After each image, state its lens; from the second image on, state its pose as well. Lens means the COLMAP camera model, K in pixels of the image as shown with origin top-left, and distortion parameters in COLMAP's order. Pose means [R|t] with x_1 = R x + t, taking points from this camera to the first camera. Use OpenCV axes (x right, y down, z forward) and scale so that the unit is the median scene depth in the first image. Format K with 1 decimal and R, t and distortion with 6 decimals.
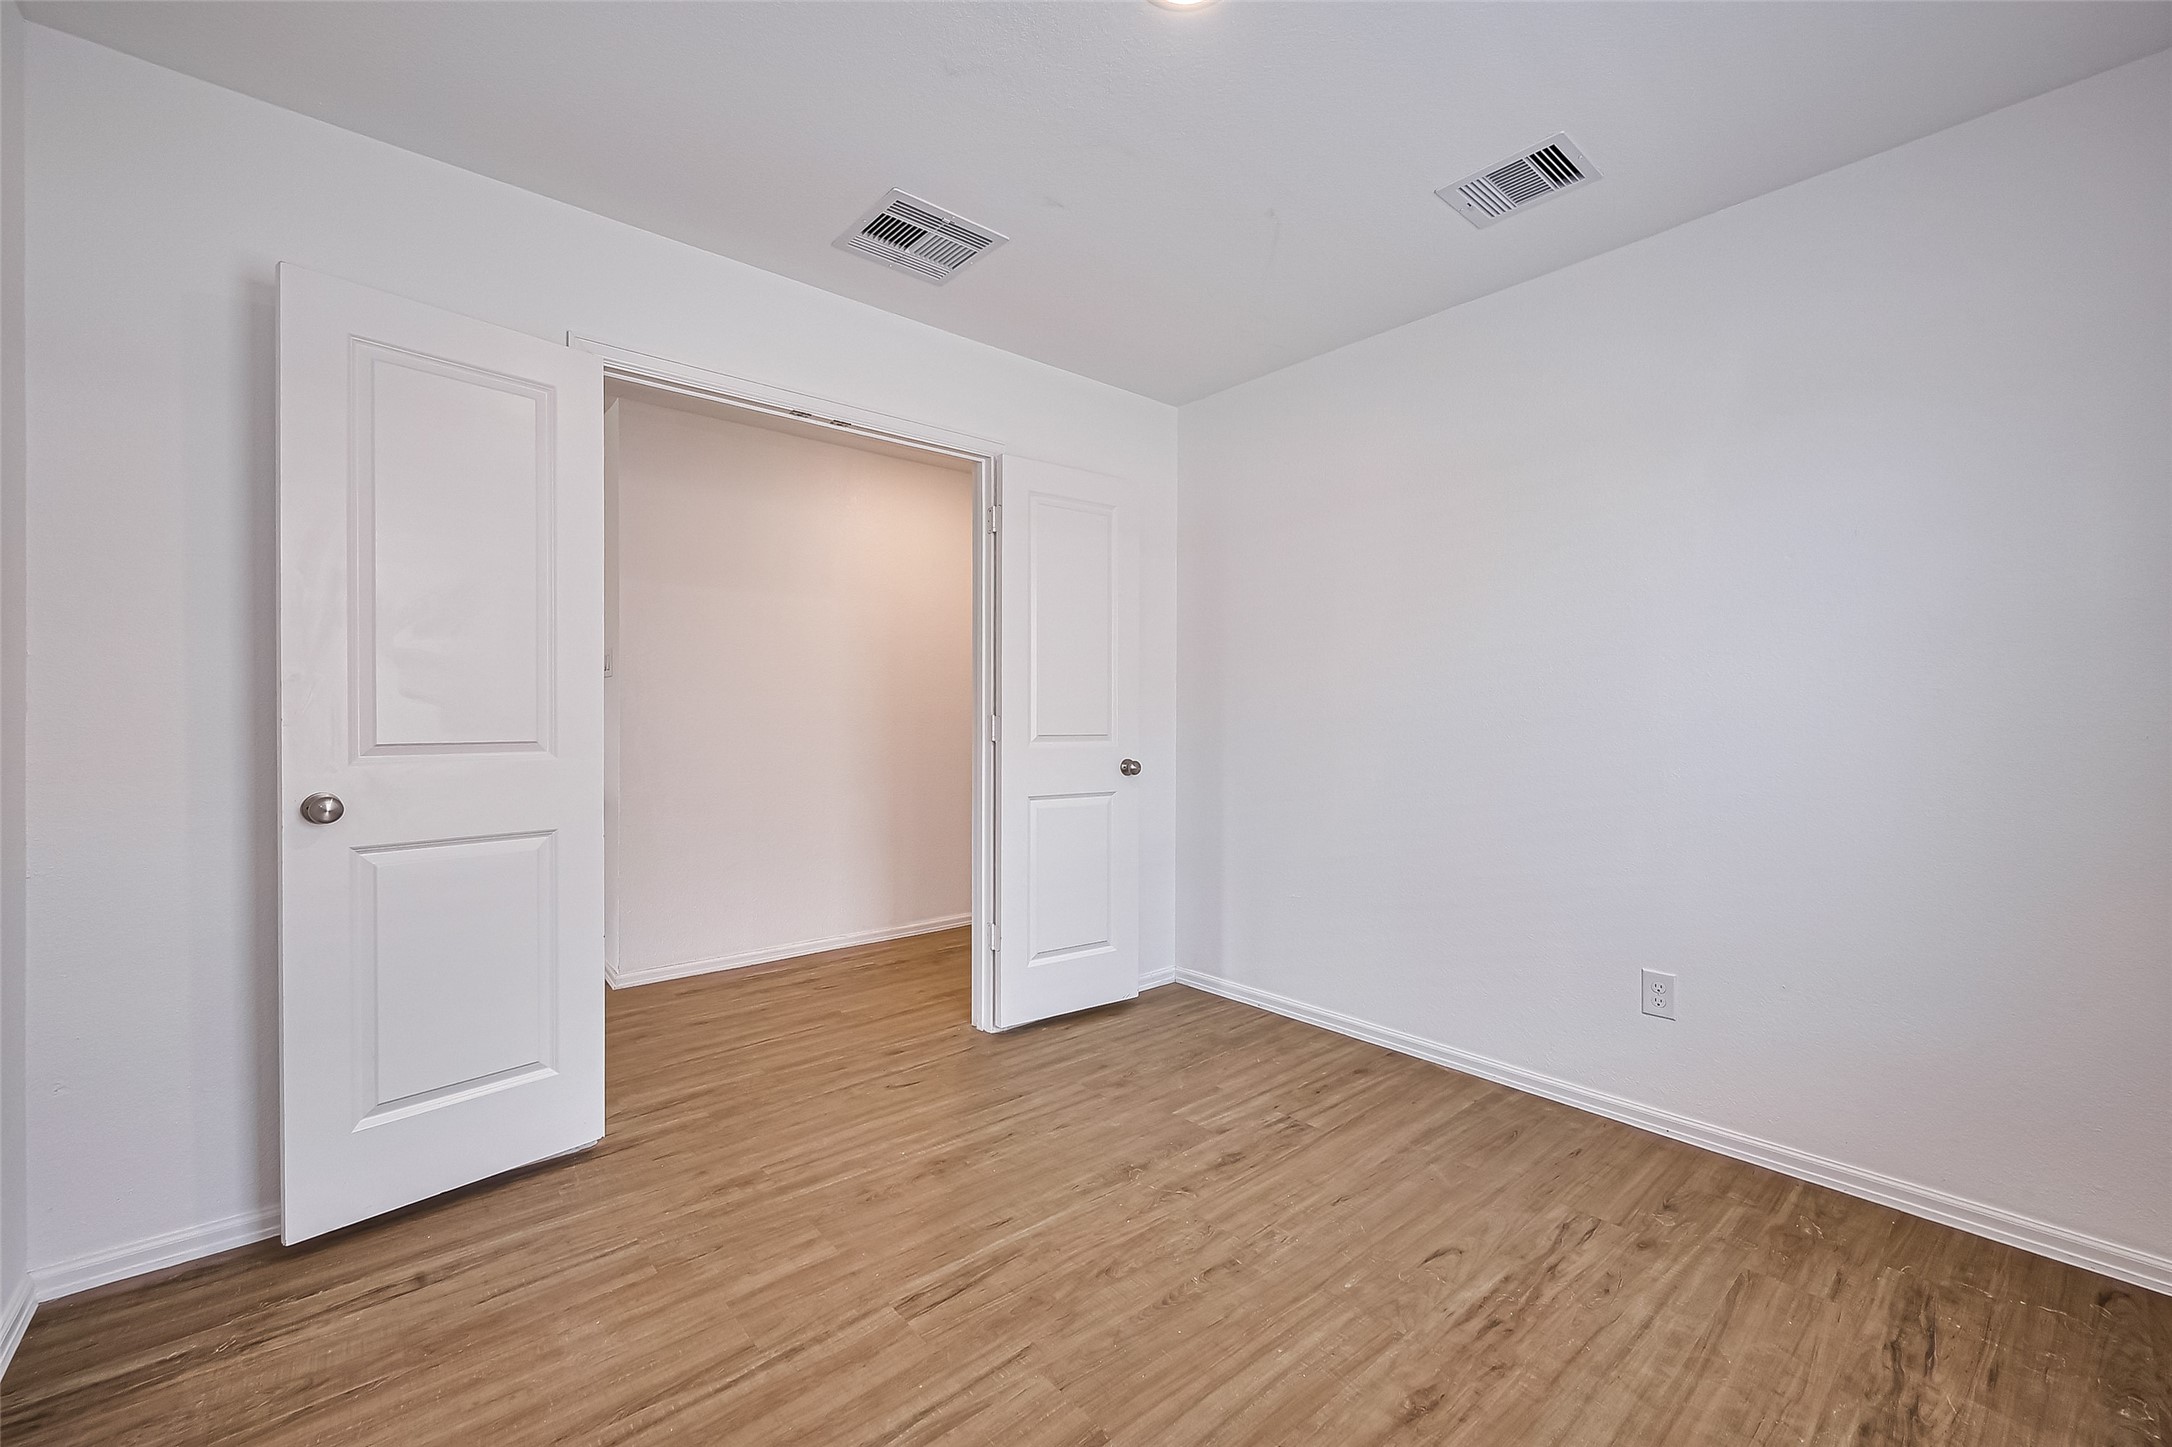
lens RADIAL K [[876.3, 0, 1106.7], [0, 876.3, 718.8], [0, 0, 1]] dist [0.000015, -0.000021]
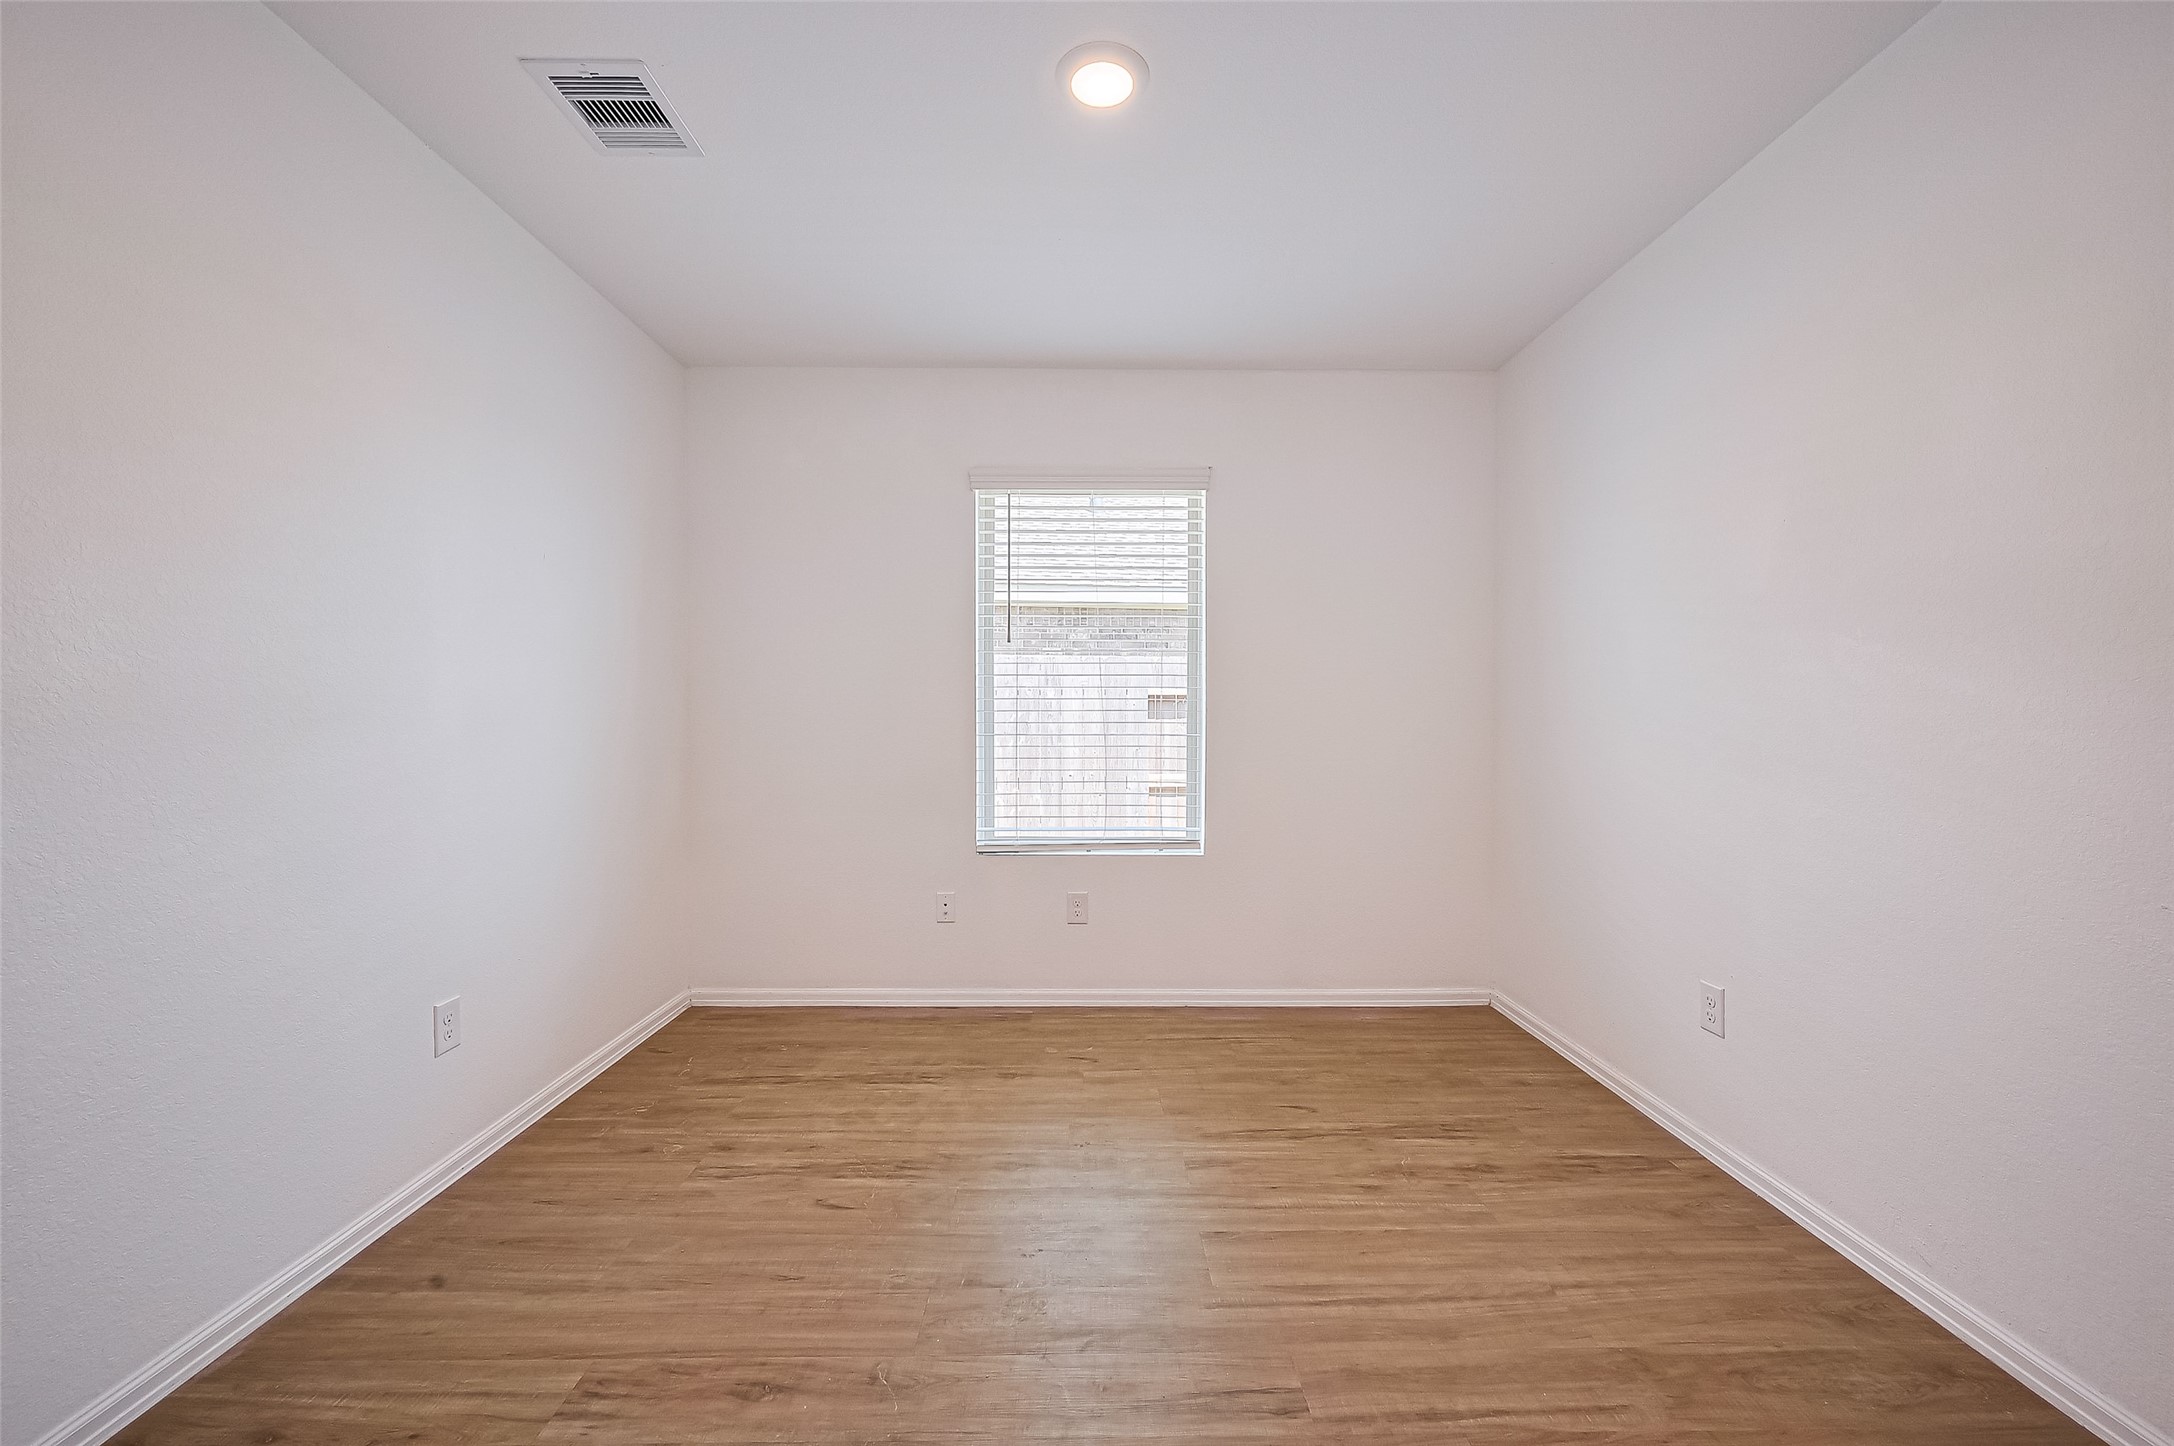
lens RADIAL K [[877.1, 0, 1107.7], [0, 877.1, 718.3], [0, 0, 1]] dist [0.000015, -0.000021]
pose [[-0.765258, -0.006701, 0.643688, -0.659269], [-0.000676, 0.999954, 0.009607, -0.007910], [-0.643723, 0.006917, -0.765228, 1.835506]]
